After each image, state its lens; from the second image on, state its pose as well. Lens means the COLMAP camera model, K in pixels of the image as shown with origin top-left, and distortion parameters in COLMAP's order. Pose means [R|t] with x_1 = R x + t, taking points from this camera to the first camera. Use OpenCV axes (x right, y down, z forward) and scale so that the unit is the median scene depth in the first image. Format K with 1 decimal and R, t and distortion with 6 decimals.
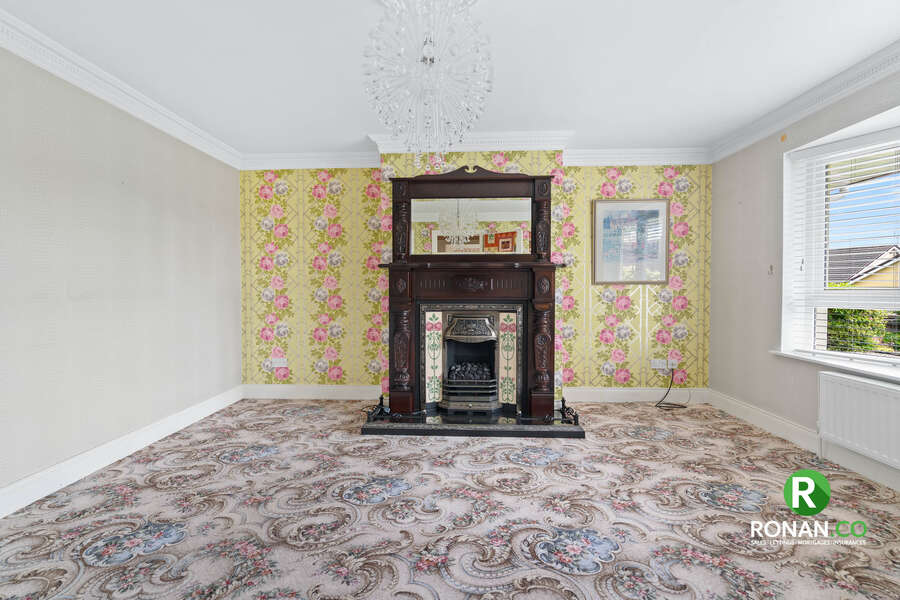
lens RADIAL K [[410.4, 0, 452.9], [0, 410.4, 292.3], [0, 0, 1]] dist [-0.002255, 0.000013]
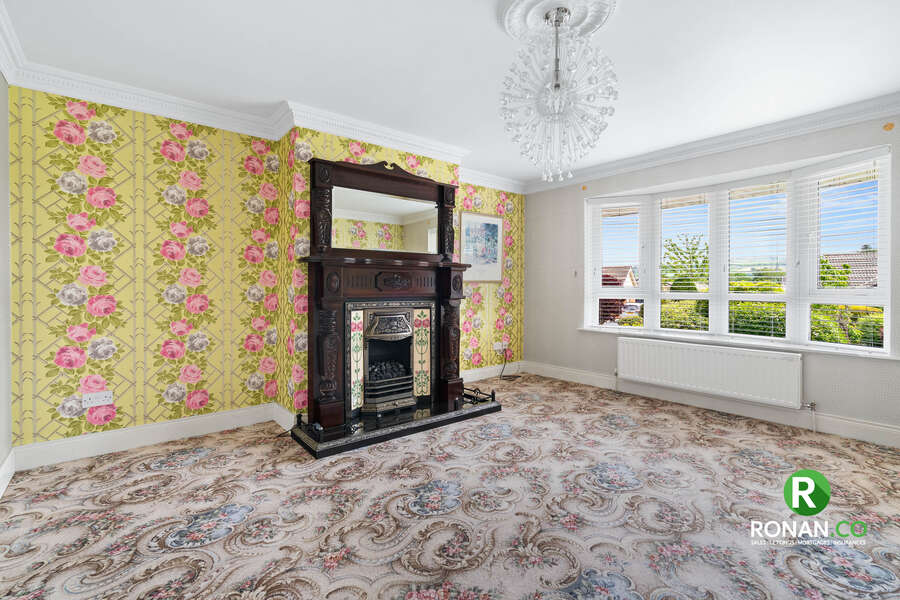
lens RADIAL K [[409.8, 0, 449.5], [0, 409.8, 285.2], [0, 0, 1]] dist [-0.002609, 0.000221]
pose [[0.749285, 0.004380, 0.662233, -0.505532], [0.005478, 0.999903, -0.012812, 0.002499], [-0.662225, 0.013228, 0.749189, 0.166550]]
